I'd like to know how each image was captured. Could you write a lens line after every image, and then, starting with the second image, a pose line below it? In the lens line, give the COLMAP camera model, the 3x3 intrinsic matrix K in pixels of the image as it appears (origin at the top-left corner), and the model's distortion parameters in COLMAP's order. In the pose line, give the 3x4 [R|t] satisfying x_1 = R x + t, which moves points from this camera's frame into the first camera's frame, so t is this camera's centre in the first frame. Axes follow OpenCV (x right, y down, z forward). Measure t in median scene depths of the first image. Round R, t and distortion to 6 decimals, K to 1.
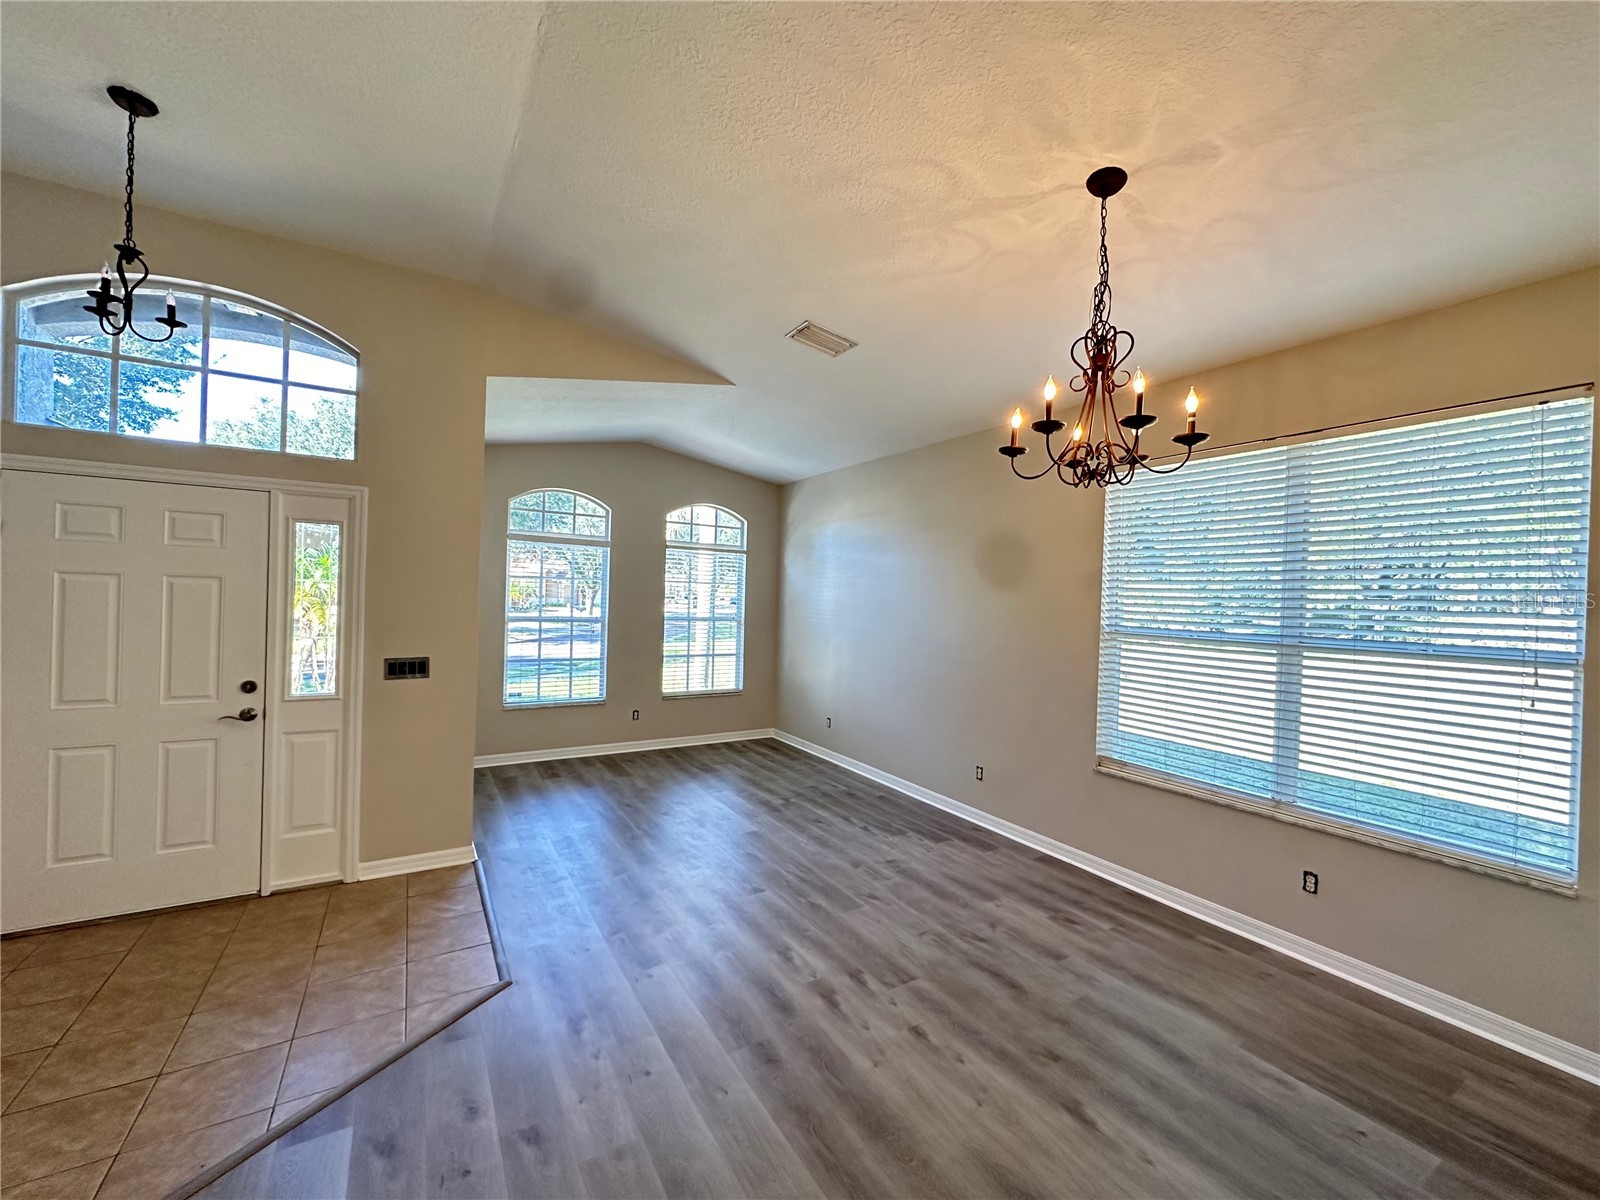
lens RADIAL K [[637.6, 0, 806.5], [0, 637.6, 603.5], [0, 0, 1]] dist [-0.007109, 0.001105]
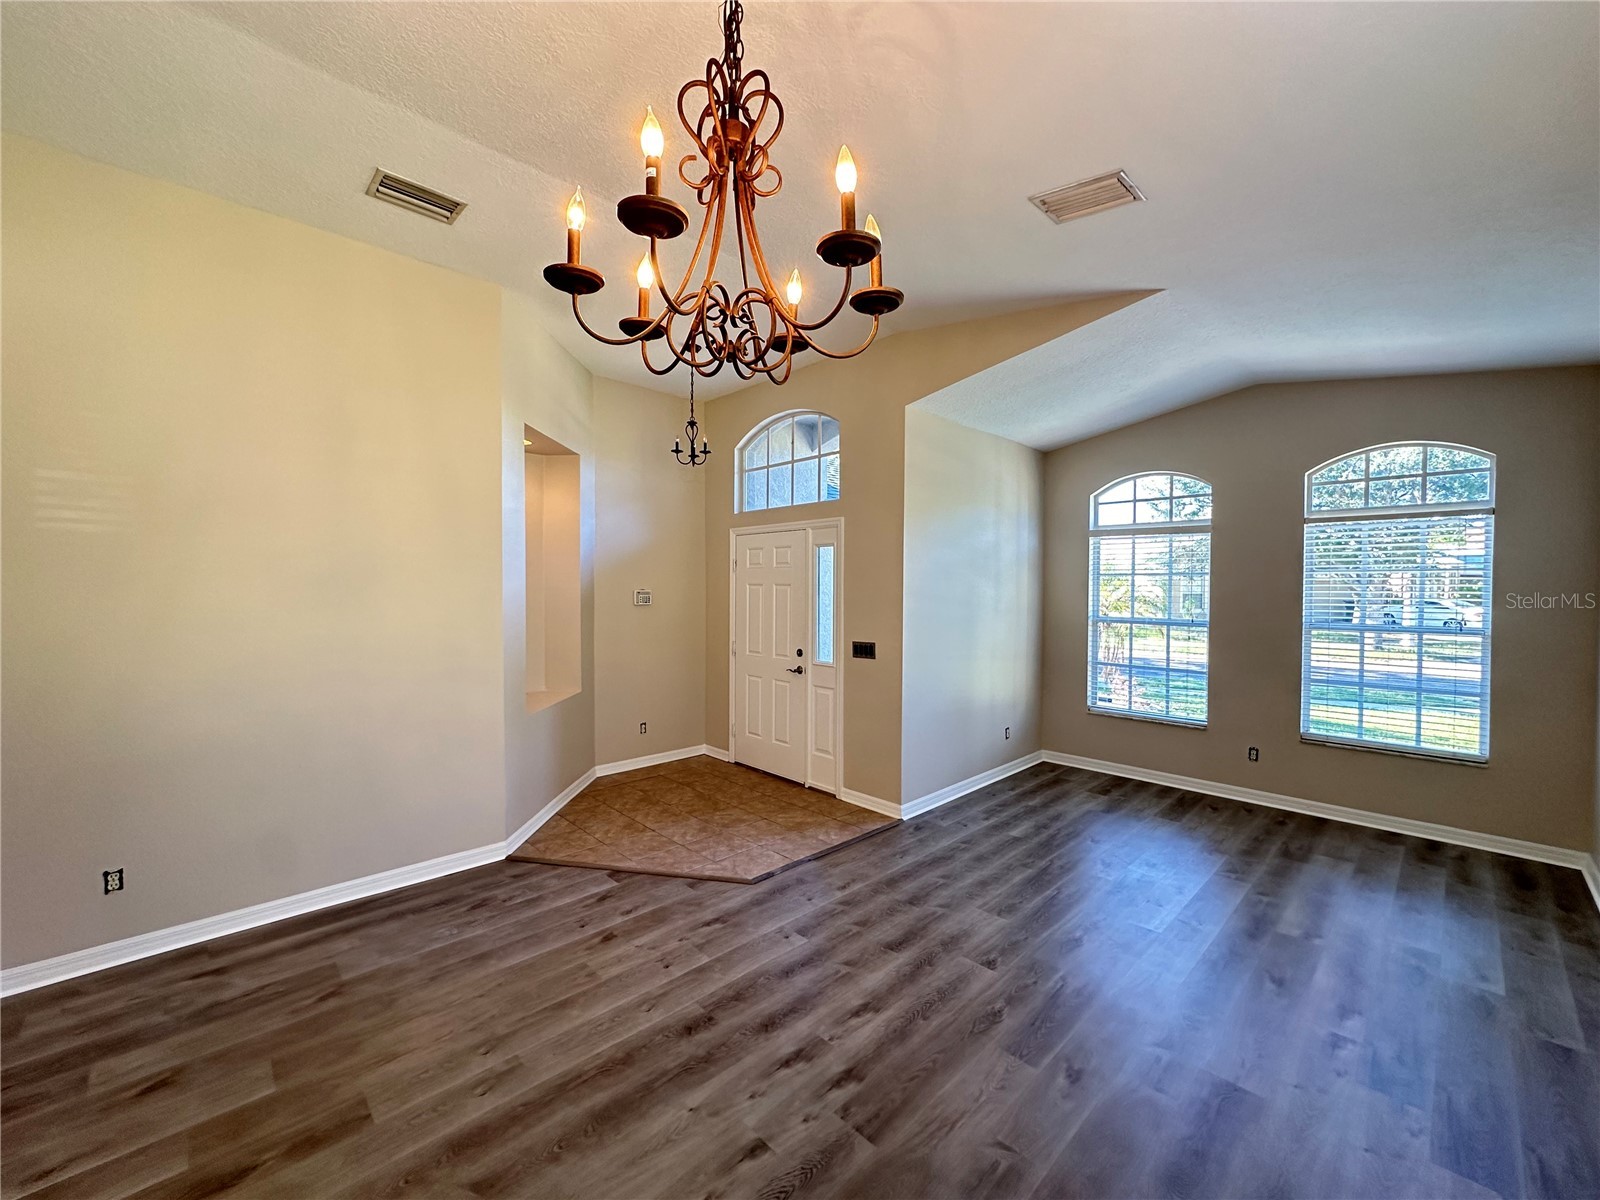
lens RADIAL K [[637.6, 0, 795.9], [0, 637.6, 600.9], [0, 0, 1]] dist [-0.007109, 0.001105]
pose [[0.207310, -0.005261, -0.978261, 0.705465], [-0.007463, 0.999948, -0.006959, 0.011491], [0.978247, 0.008744, 0.207260, 0.660976]]
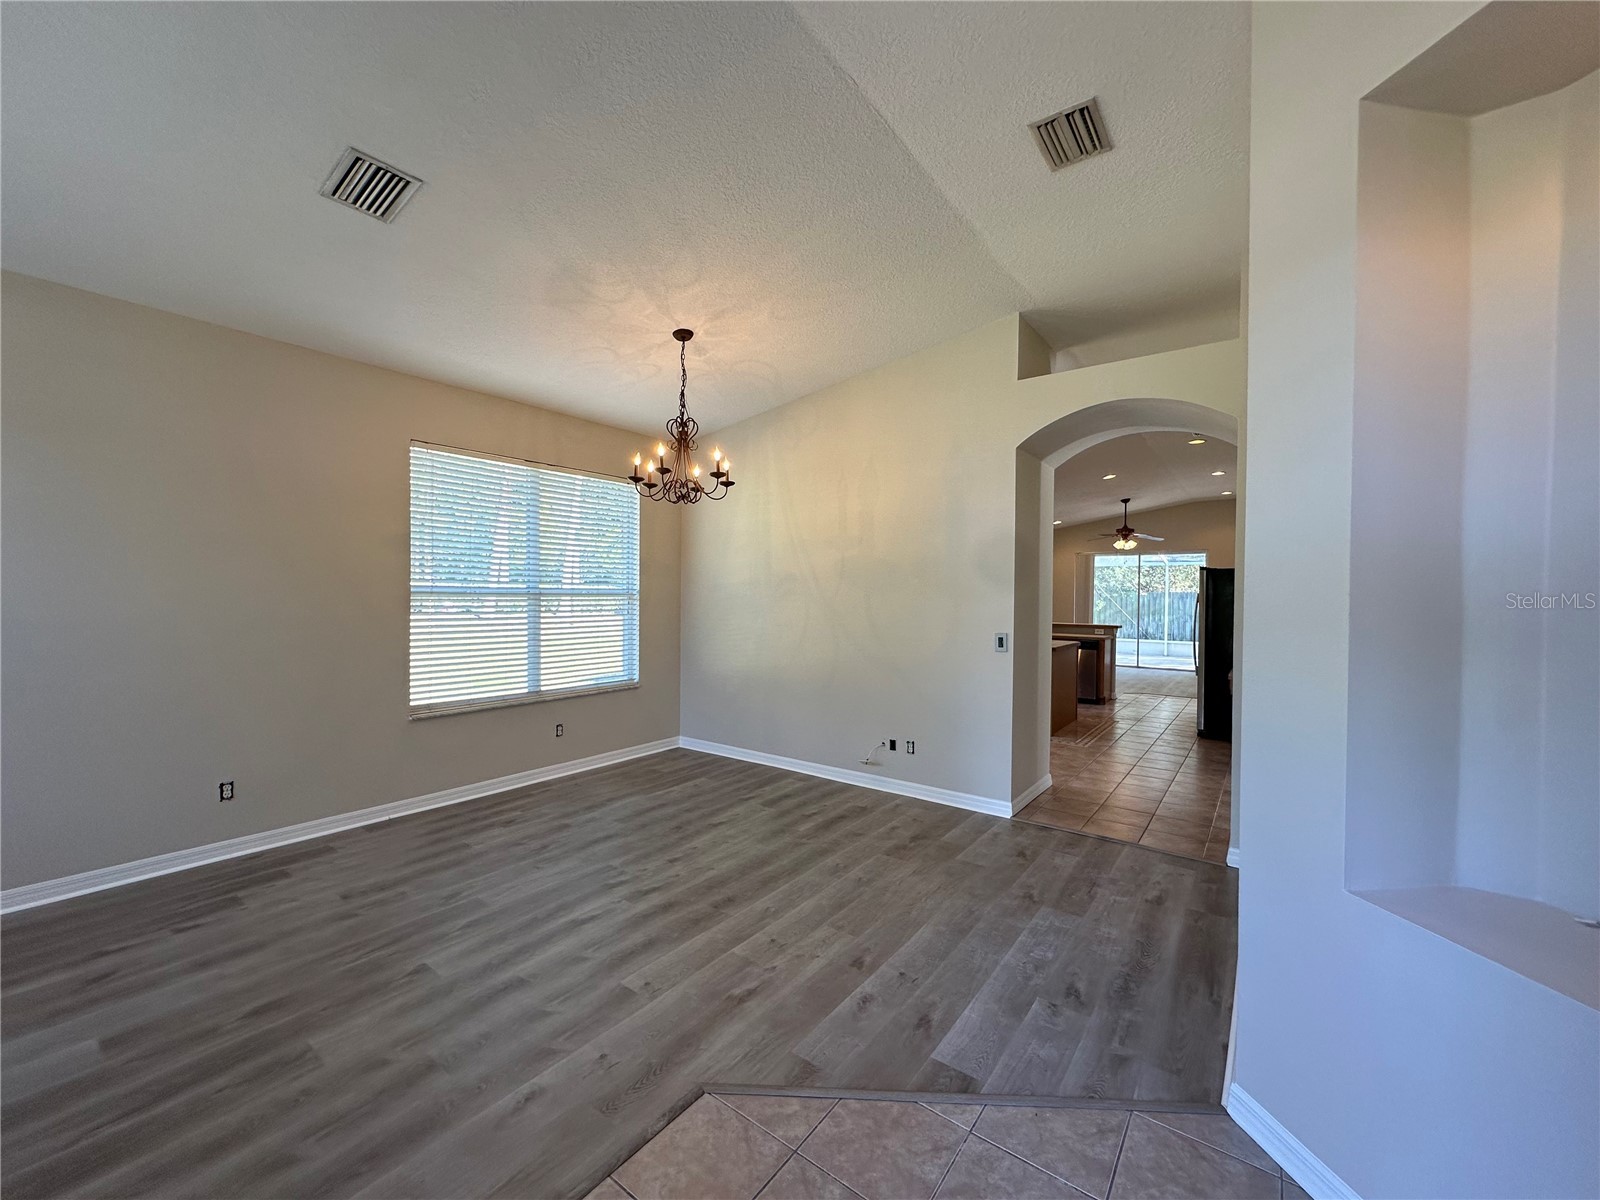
lens RADIAL K [[637.6, 0, 794.3], [0, 637.6, 597.3], [0, 0, 1]] dist [-0.007109, 0.001105]
pose [[-0.362226, -0.039889, 0.931237, -0.952918], [-0.011775, 0.999200, 0.038220, 0.006480], [-0.932016, 0.002879, -0.362405, 0.953086]]
